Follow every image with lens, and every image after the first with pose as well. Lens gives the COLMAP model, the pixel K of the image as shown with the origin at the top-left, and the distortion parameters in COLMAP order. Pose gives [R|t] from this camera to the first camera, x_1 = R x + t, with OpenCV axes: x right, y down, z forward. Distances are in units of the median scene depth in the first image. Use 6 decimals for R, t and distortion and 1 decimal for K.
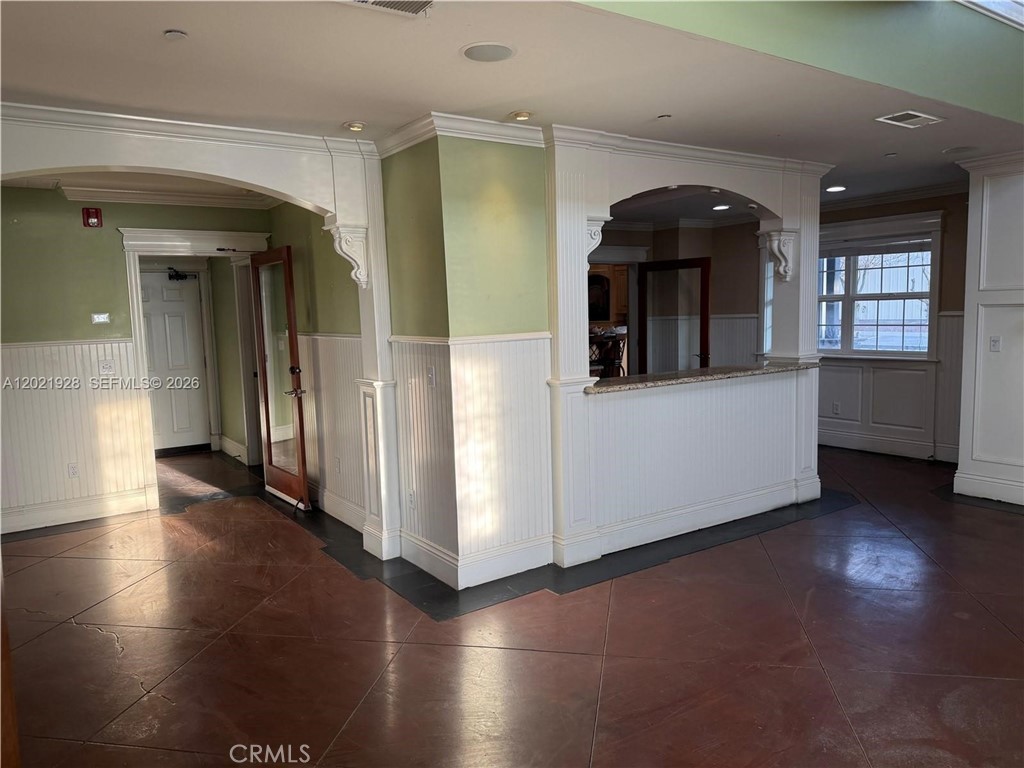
lens RADIAL K [[740.0, 0, 493.2], [0, 740.0, 412.9], [0, 0, 1]] dist [0.068117, -0.109516]
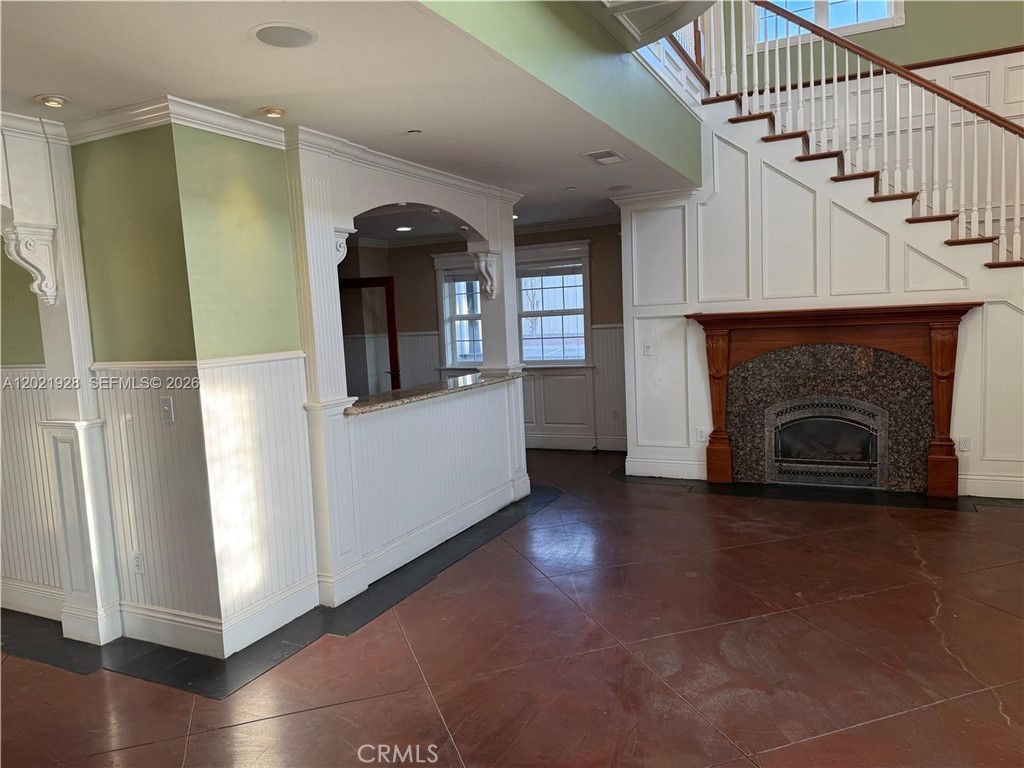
lens RADIAL K [[740.0, 0, 531.4], [0, 740.0, 403.8], [0, 0, 1]] dist [0.068117, -0.109516]
pose [[0.860572, -0.072438, 0.504151, -0.141367], [0.092314, 0.995624, -0.014523, -0.004957], [-0.500892, 0.059039, 0.863494, 0.069119]]
